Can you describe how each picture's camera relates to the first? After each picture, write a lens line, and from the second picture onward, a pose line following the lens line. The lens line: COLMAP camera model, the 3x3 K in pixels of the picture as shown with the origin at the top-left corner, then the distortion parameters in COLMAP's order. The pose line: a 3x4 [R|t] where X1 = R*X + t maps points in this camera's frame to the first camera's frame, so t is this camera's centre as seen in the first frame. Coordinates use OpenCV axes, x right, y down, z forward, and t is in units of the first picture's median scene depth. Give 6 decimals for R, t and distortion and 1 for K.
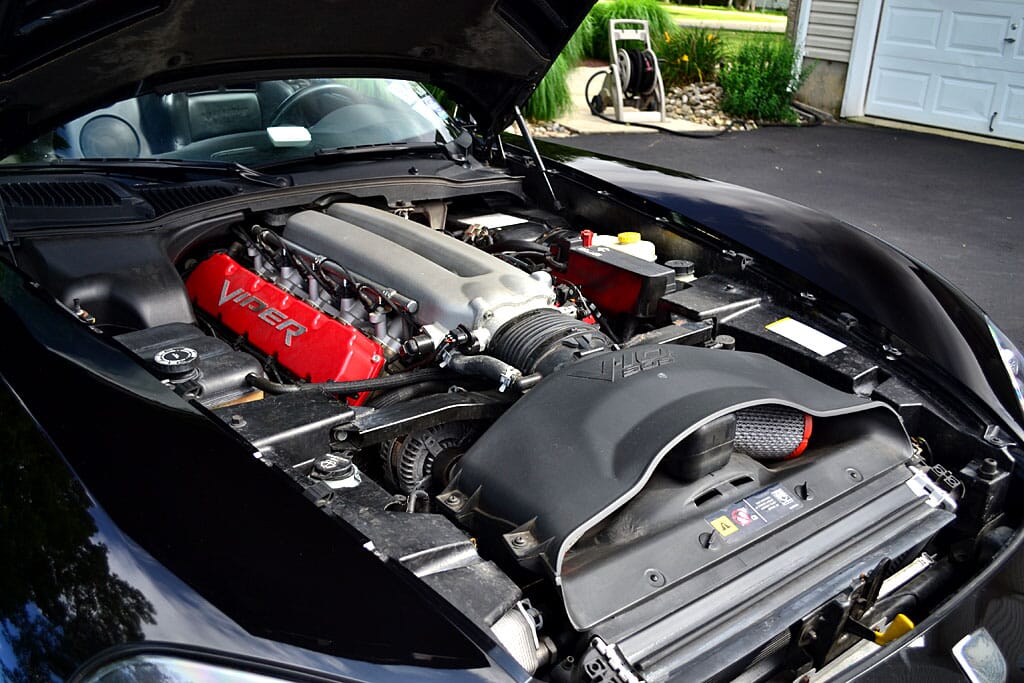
lens RADIAL K [[969.7, 0, 512.0], [0, 969.7, 341.5], [0, 0, 1]] dist [-0.073173, 0.000378]
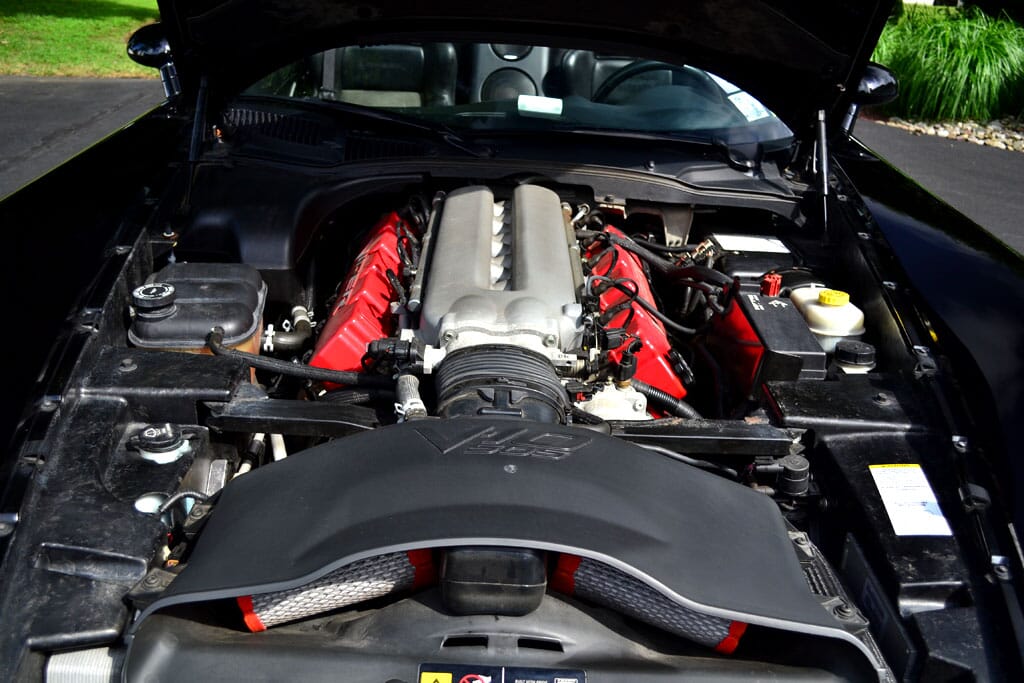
lens RADIAL K [[969.7, 0, 512.0], [0, 969.7, 341.5], [0, 0, 1]] dist [-0.073173, 0.000378]
pose [[0.773660, 0.264710, -0.575655, 0.420681], [-0.251387, 0.962217, 0.104612, -0.103511], [0.581596, 0.063778, 0.810974, 0.289097]]
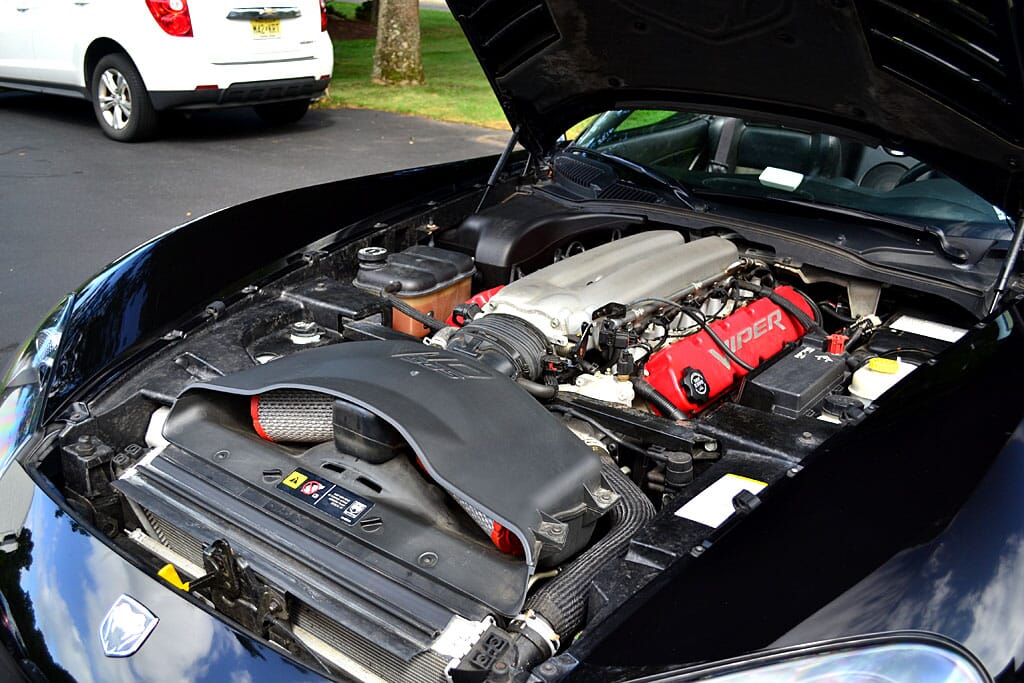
lens RADIAL K [[969.7, 0, 512.0], [0, 969.7, 341.5], [0, 0, 1]] dist [-0.073173, 0.000378]
pose [[0.237132, 0.315528, -0.918809, 0.857762], [-0.387370, 0.898055, 0.208426, -0.194013], [0.890906, 0.306494, 0.335184, 0.543641]]
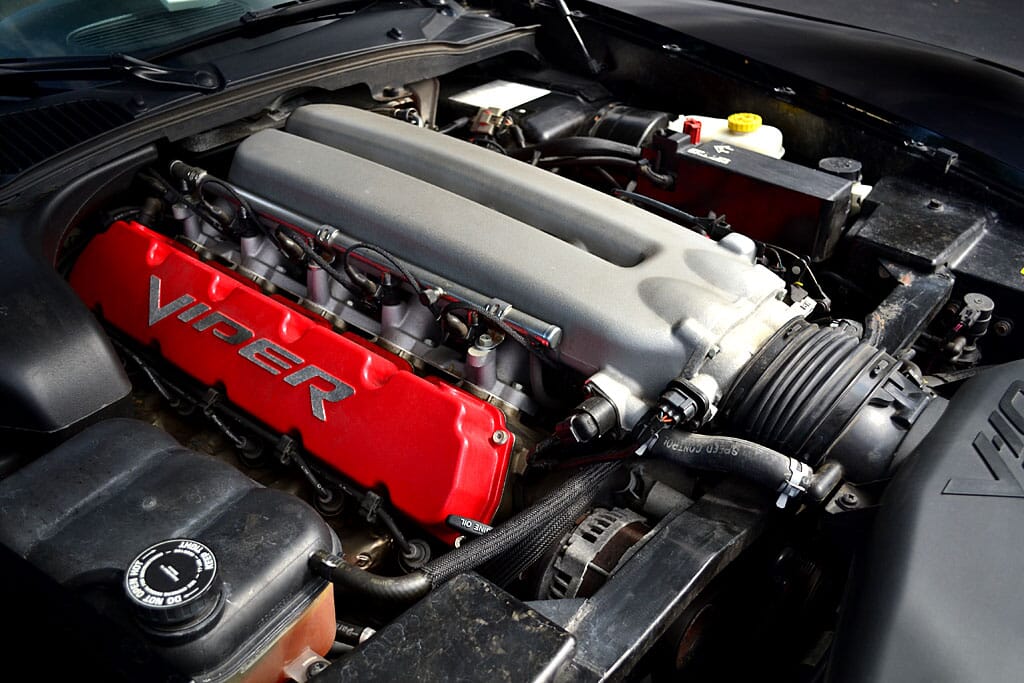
lens RADIAL K [[969.7, 0, 512.0], [0, 969.7, 341.5], [0, 0, 1]] dist [-0.073173, 0.000378]
pose [[0.980331, -0.117416, 0.158632, -0.184767], [0.082046, 0.973488, 0.213519, -0.132271], [-0.179497, -0.196304, 0.963974, 0.407847]]
